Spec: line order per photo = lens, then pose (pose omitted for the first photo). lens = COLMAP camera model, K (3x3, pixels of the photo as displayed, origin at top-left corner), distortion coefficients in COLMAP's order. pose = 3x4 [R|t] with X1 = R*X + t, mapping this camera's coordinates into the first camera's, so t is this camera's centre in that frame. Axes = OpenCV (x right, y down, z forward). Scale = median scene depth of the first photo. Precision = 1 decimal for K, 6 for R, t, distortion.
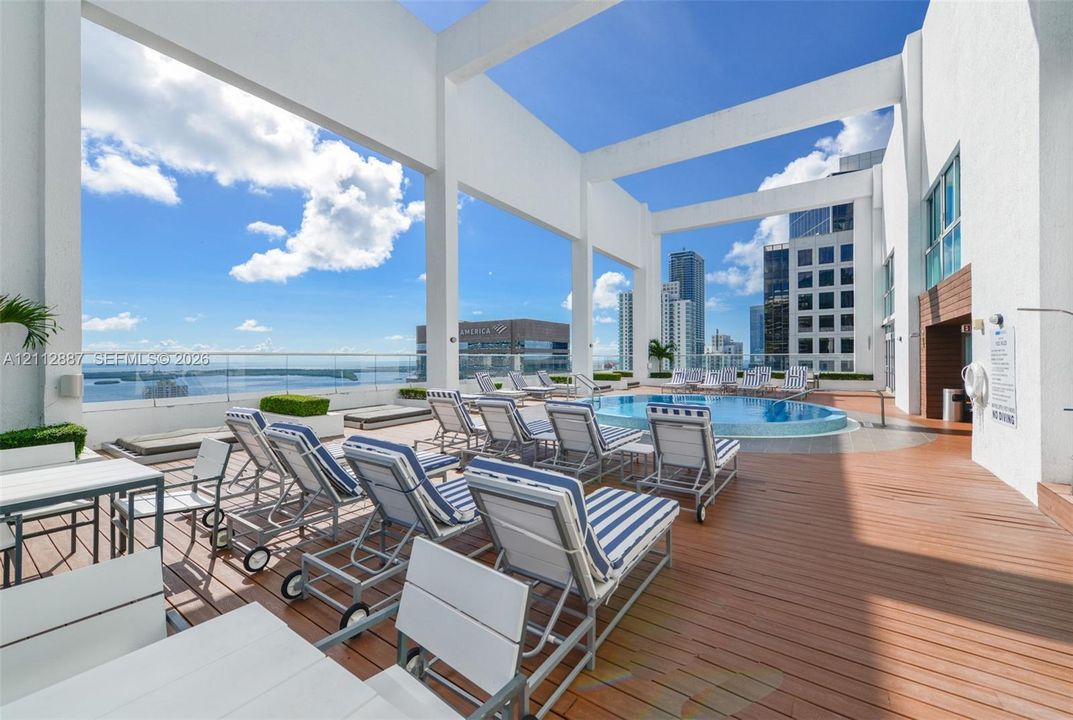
lens RADIAL K [[428.2, 0, 515.7], [0, 428.2, 360.1], [0, 0, 1]] dist [-0.030811, 0.010434]
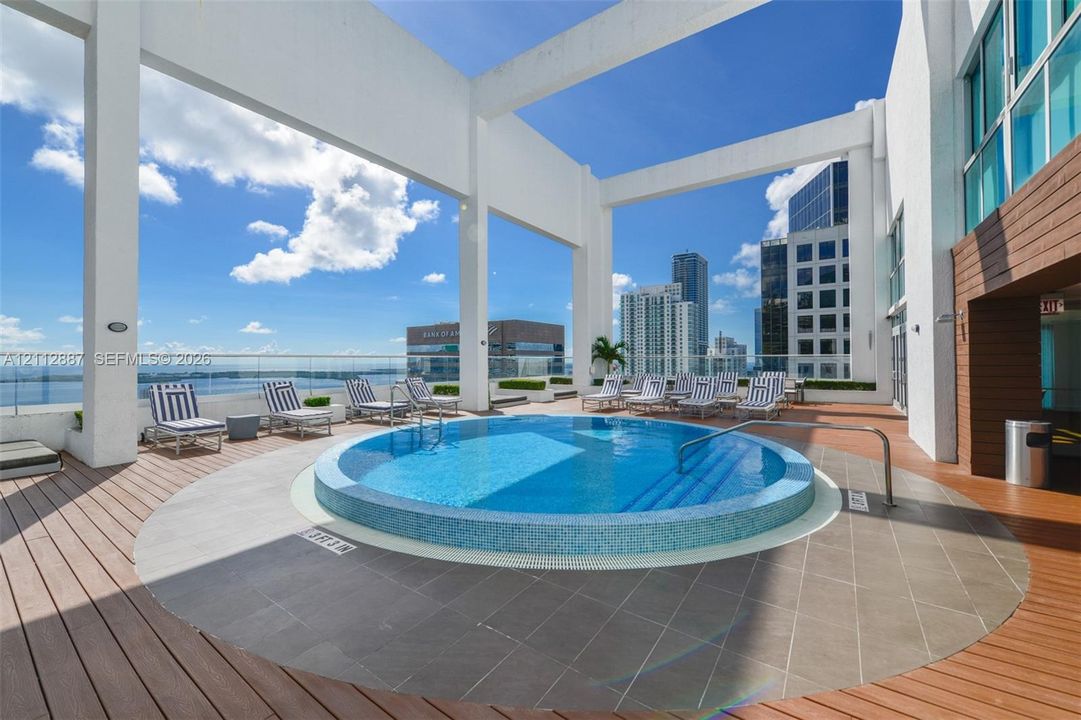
lens RADIAL K [[423.0, 0, 536.2], [0, 423.0, 356.1], [0, 0, 1]] dist [-0.000708, -0.000479]
pose [[0.999755, 0.000381, 0.022132, 0.069047], [-0.000049, 0.999887, -0.015004, -0.000374], [-0.022136, 0.014999, 0.999642, 0.078910]]
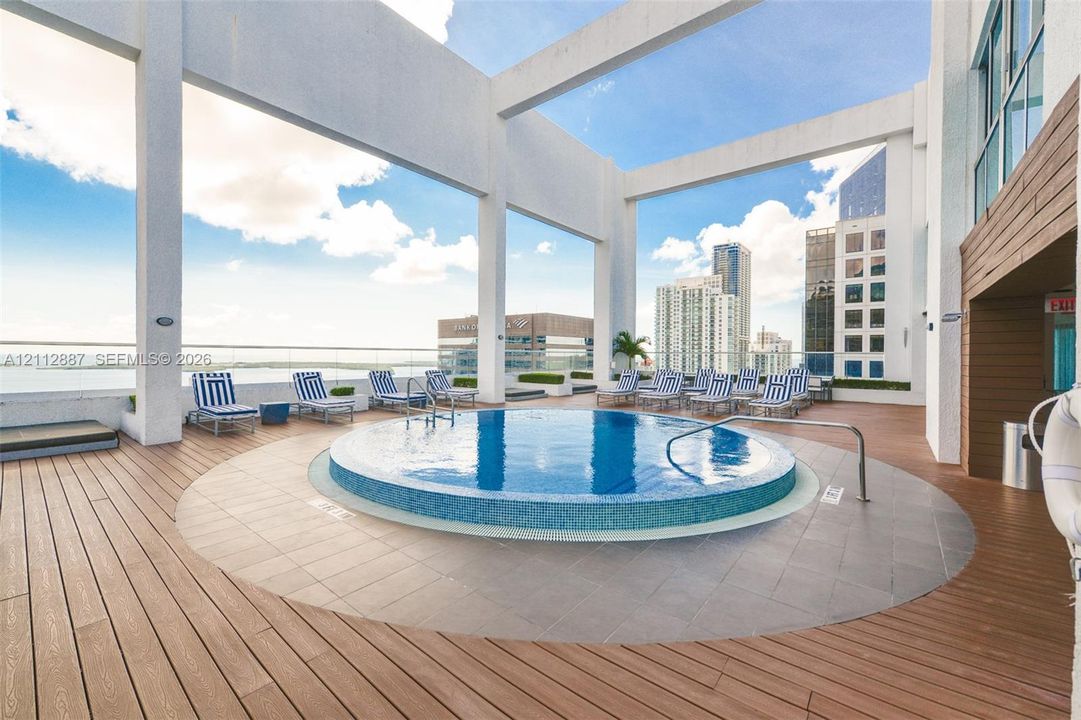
lens RADIAL K [[431.2, 0, 536.5], [0, 431.2, 355.3], [0, 0, 1]] dist [0.004422, 0.000070]
pose [[0.998508, 0.011521, -0.053368, 0.077168], [-0.011650, 0.999930, -0.002106, -0.000592], [0.053340, 0.002724, 0.998573, 0.071344]]
